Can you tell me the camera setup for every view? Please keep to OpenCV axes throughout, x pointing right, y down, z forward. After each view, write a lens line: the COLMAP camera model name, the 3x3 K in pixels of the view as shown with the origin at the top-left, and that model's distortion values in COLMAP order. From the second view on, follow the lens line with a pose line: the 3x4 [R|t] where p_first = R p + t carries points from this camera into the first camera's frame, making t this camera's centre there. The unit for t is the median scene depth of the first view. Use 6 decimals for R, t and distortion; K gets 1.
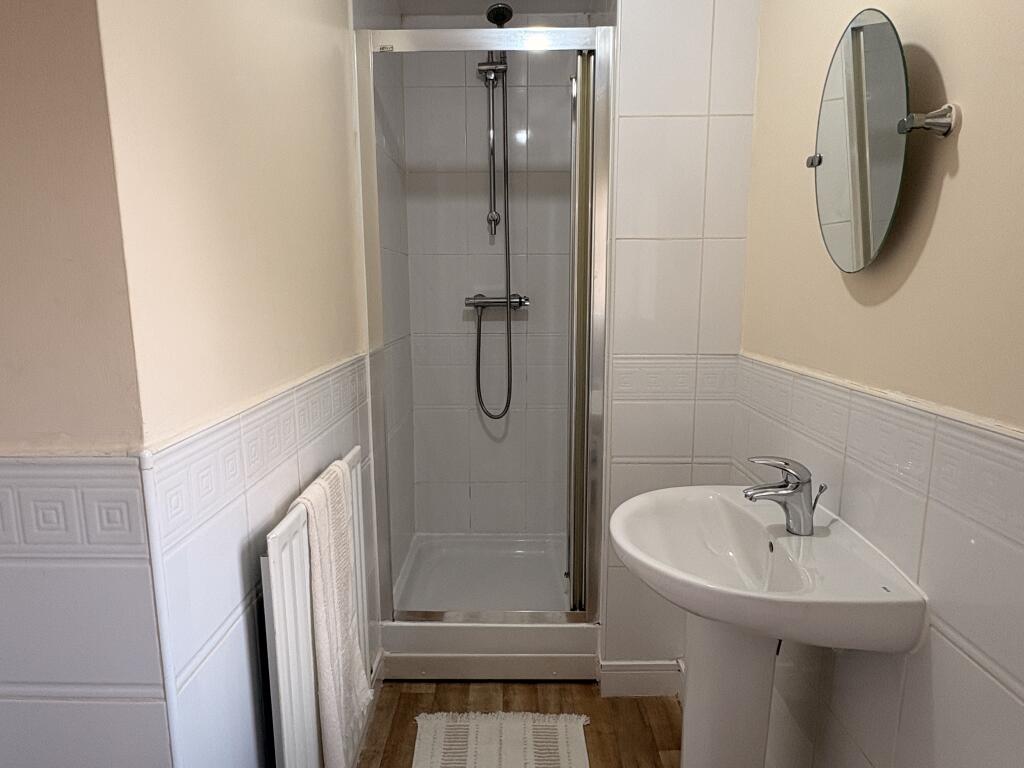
lens RADIAL K [[619.5, 0, 508.1], [0, 619.5, 382.5], [0, 0, 1]] dist [-0.008308, 0.004650]
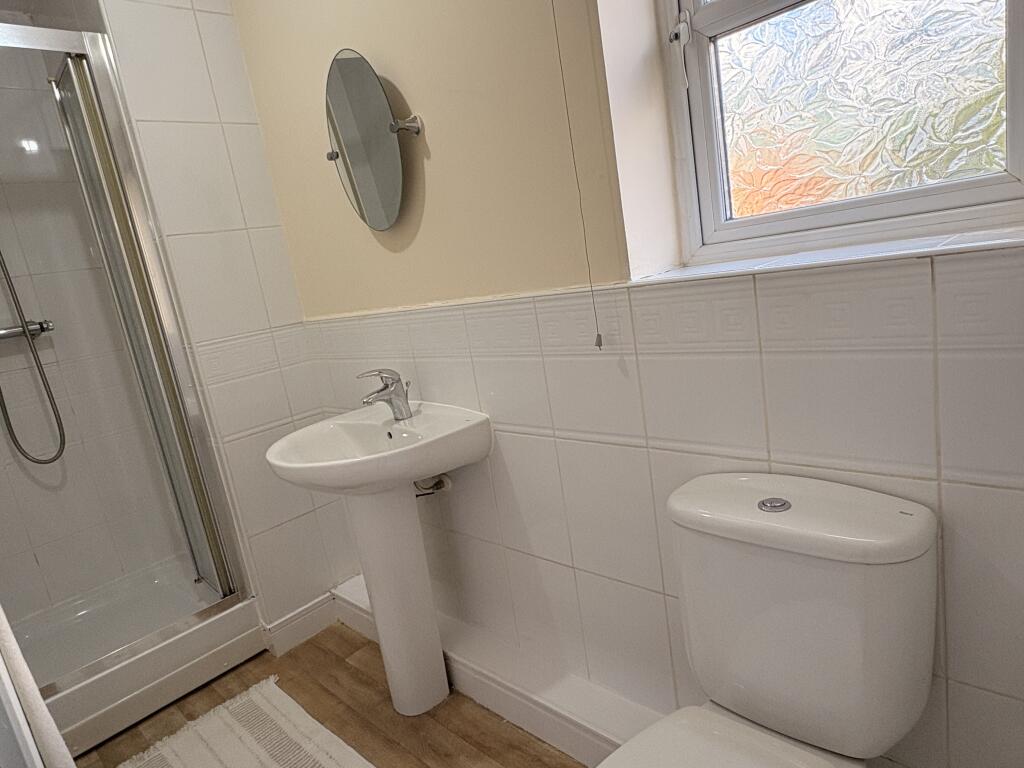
lens RADIAL K [[619.5, 0, 512.8], [0, 619.5, 388.3], [0, 0, 1]] dist [-0.008308, 0.004650]
pose [[0.678578, -0.253754, 0.689305, -0.220938], [0.273163, 0.958305, 0.083869, 0.091751], [-0.681846, 0.131381, 0.719600, -0.131174]]
